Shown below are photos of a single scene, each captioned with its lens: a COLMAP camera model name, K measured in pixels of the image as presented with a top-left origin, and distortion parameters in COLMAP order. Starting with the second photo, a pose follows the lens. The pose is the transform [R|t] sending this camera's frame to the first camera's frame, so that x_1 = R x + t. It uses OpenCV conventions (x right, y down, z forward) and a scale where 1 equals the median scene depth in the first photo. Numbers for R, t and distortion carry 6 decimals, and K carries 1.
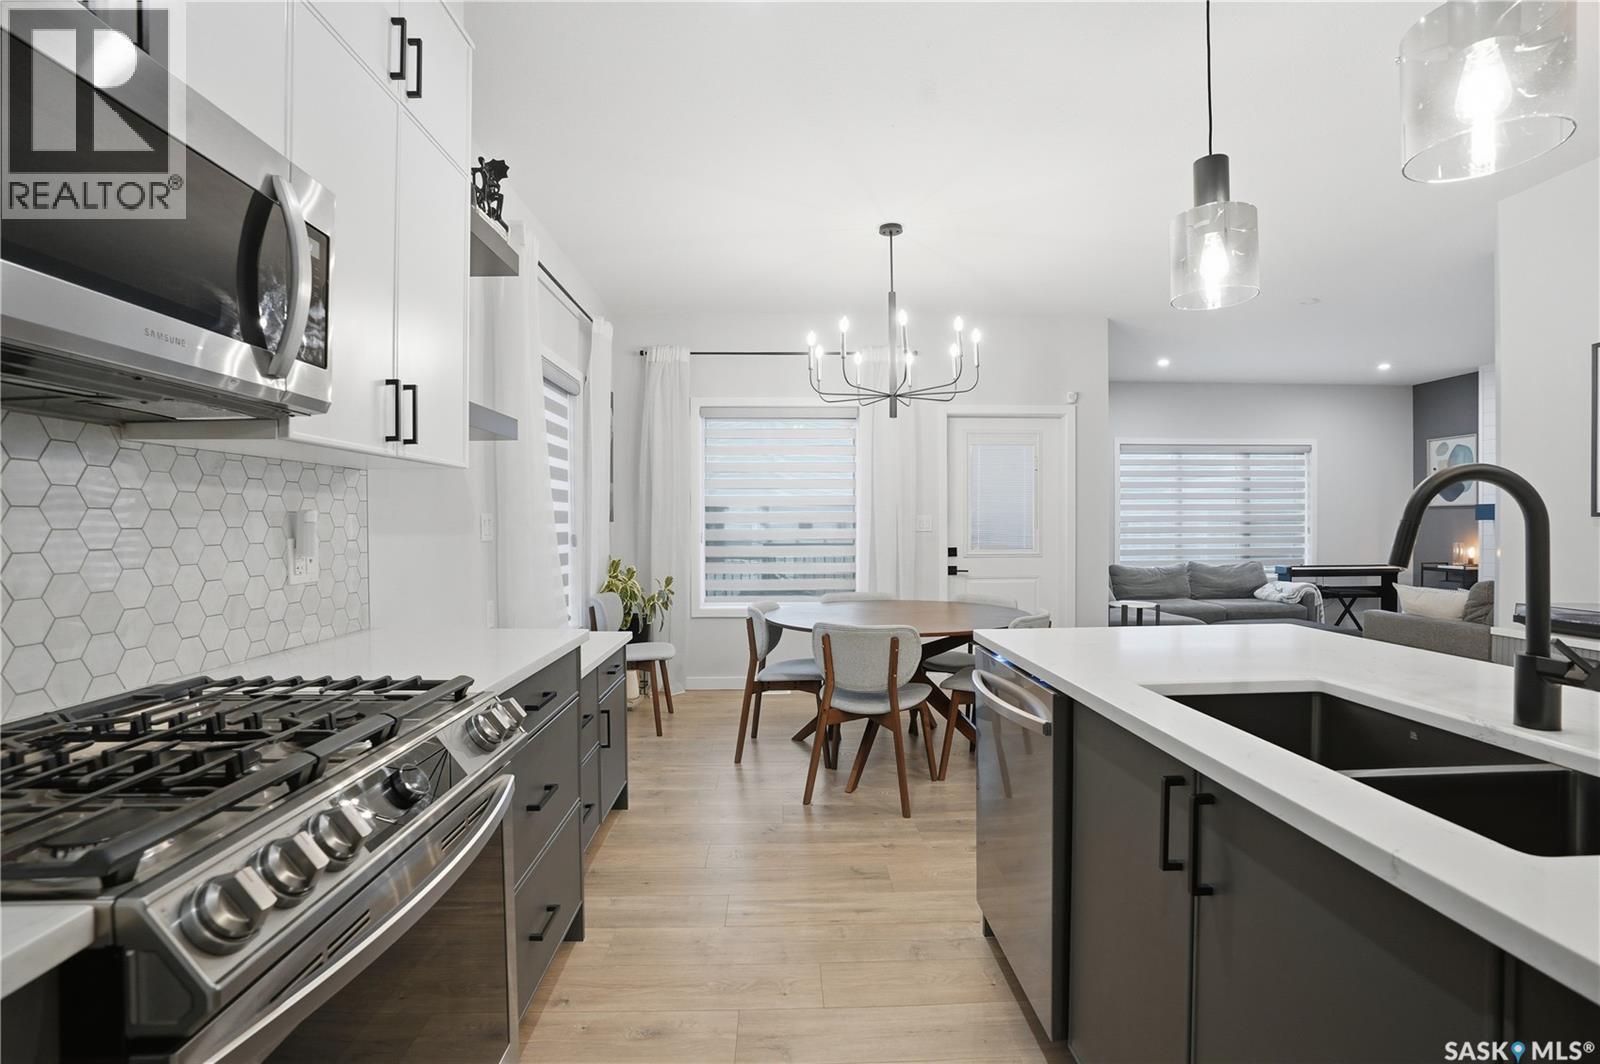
lens RADIAL K [[744.2, 0, 802.7], [0, 744.2, 534.6], [0, 0, 1]] dist [-0.070841, 0.026424]
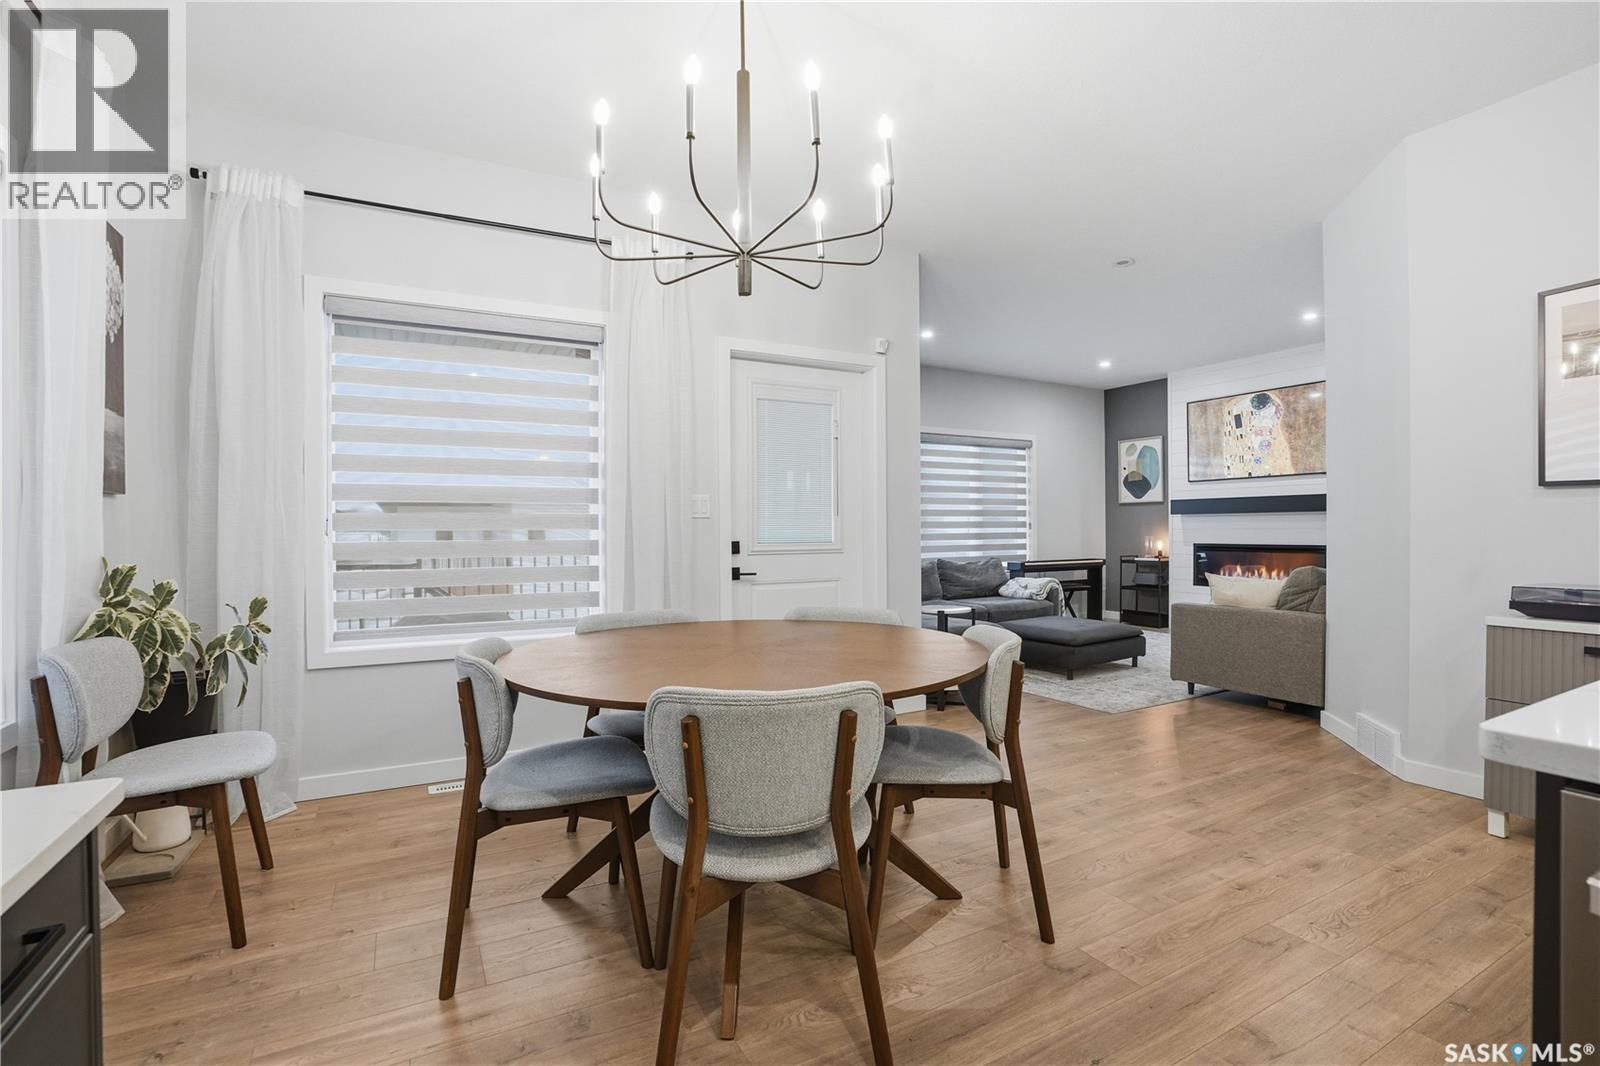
lens RADIAL K [[745.5, 0, 808.5], [0, 745.5, 538.4], [0, 0, 1]] dist [-0.075695, 0.031733]
pose [[0.888736, -0.006799, 0.458368, -0.089622], [0.009849, 0.999942, -0.004264, 0.027211], [-0.458313, 0.008304, 0.888752, 0.490447]]
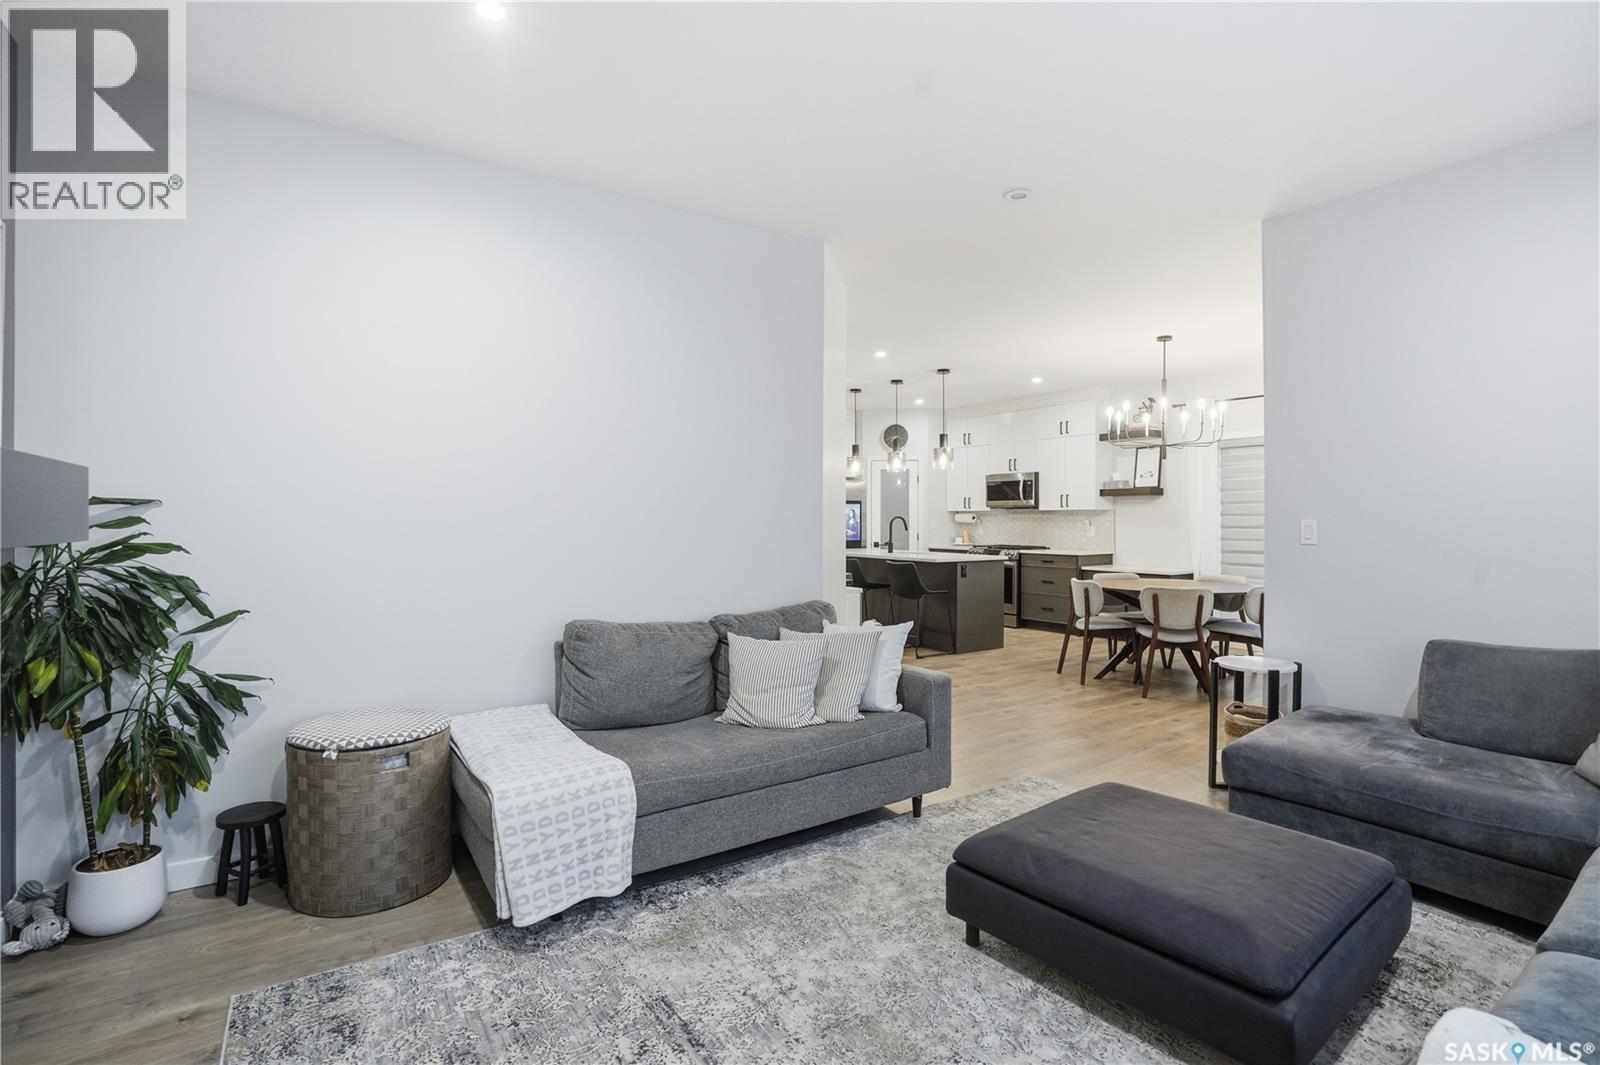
lens RADIAL K [[747.0, 0, 802.8], [0, 747.0, 526.0], [0, 0, 1]] dist [-0.074768, 0.031550]
pose [[-0.844722, 0.006070, -0.535171, 1.614444], [-0.007091, 0.999721, 0.022533, -0.043924], [0.535159, 0.022829, -0.844443, 1.908313]]
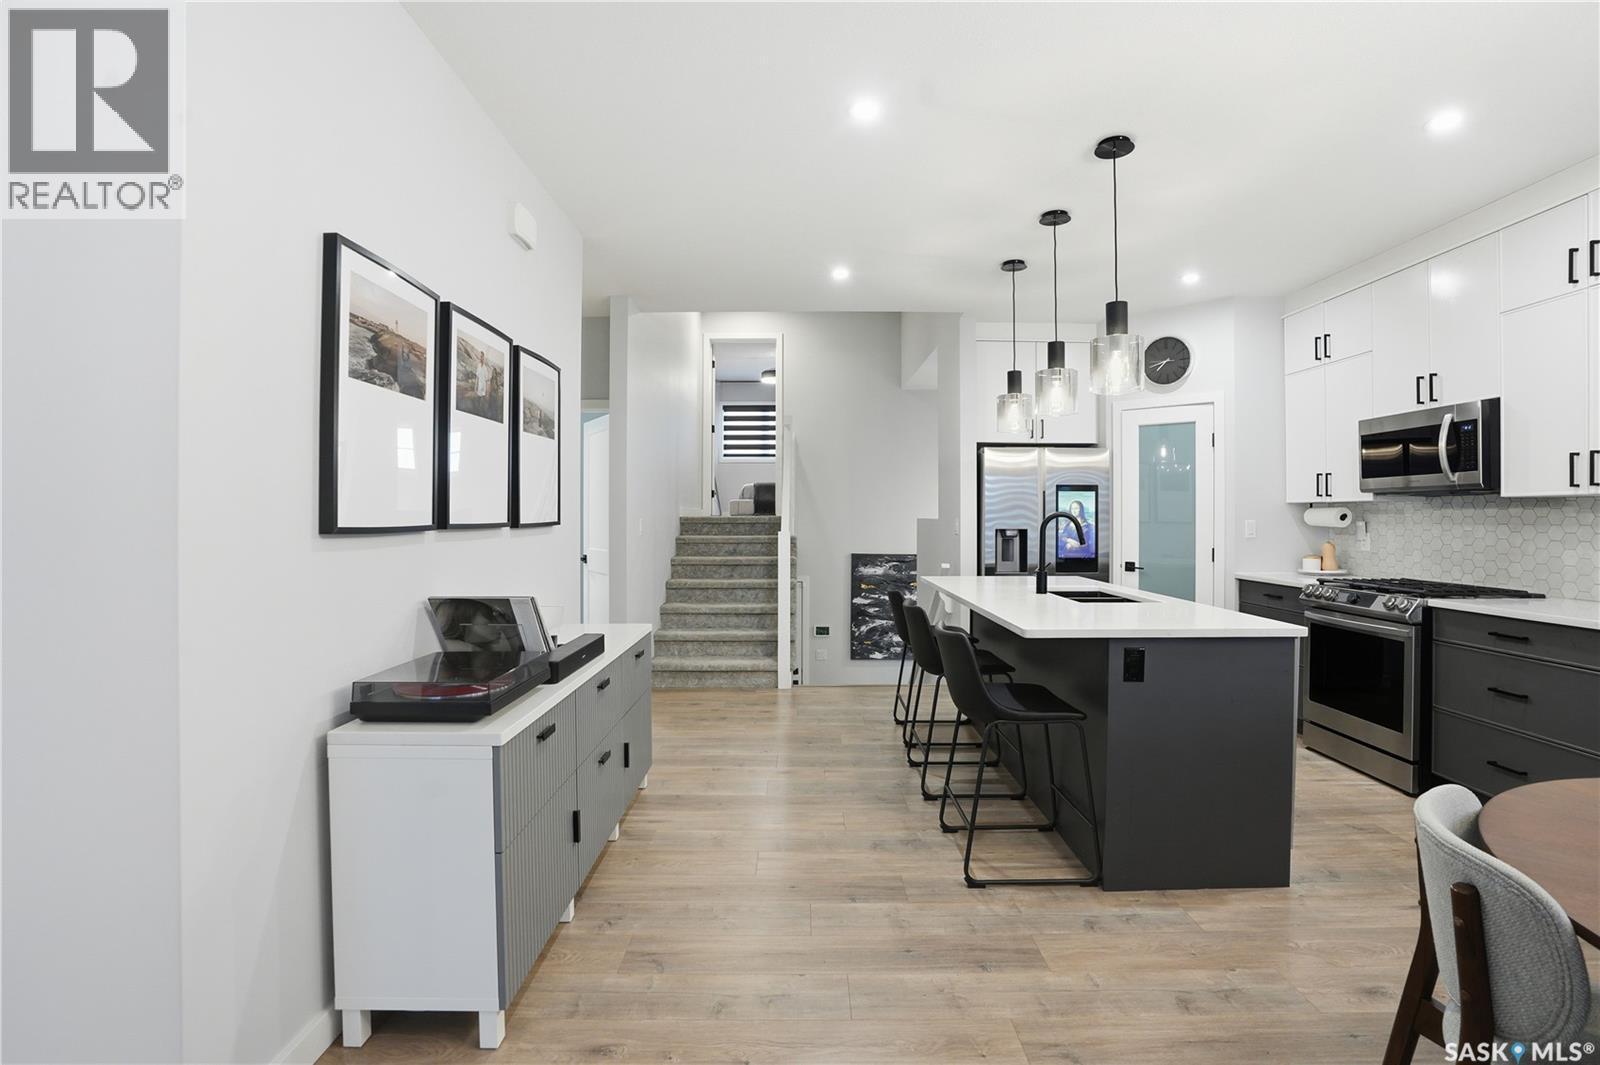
lens RADIAL K [[741.5, 0, 799.4], [0, 741.5, 522.7], [0, 0, 1]] dist [-0.059810, 0.020755]
pose [[-0.999471, 0.001089, 0.032495, 0.566566], [0.001849, 0.999726, 0.023343, -0.037413], [-0.032461, 0.023390, -0.999199, 1.231067]]
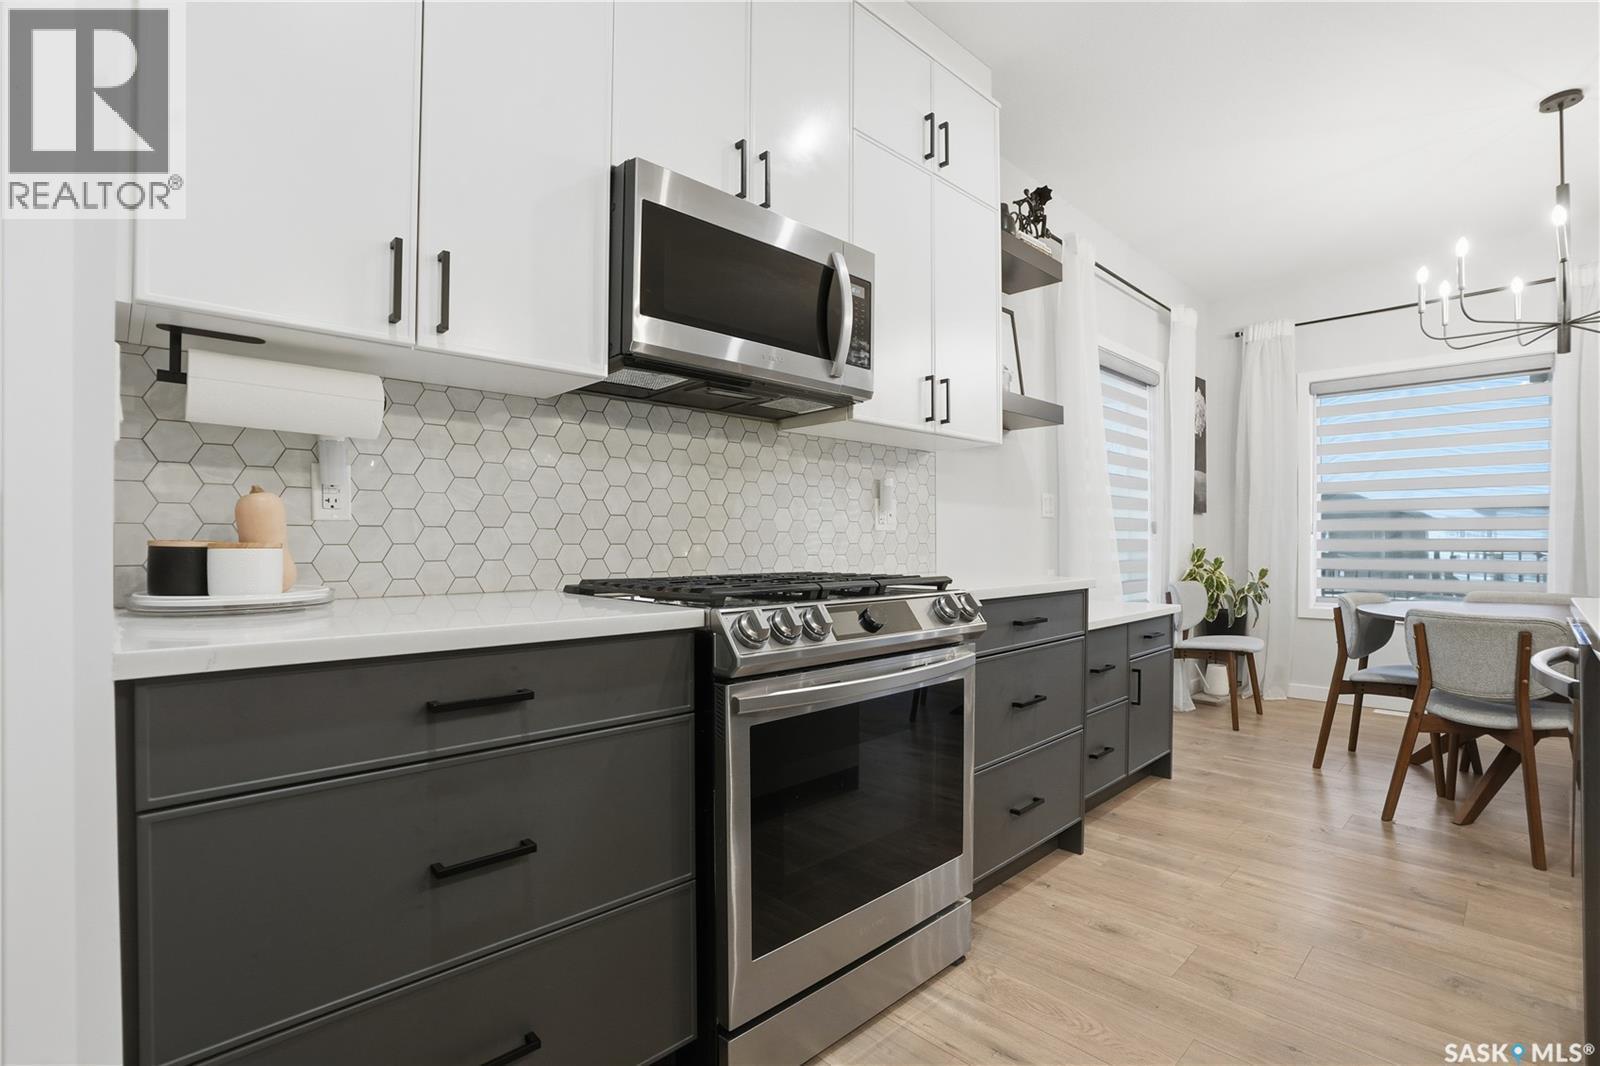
lens RADIAL K [[744.4, 0, 808.2], [0, 744.4, 543.7], [0, 0, 1]] dist [-0.072320, 0.027513]
pose [[0.676451, 0.004342, -0.736475, 0.134279], [-0.012662, 0.999903, -0.005735, 0.049182], [0.736379, 0.013205, 0.676441, -0.046458]]
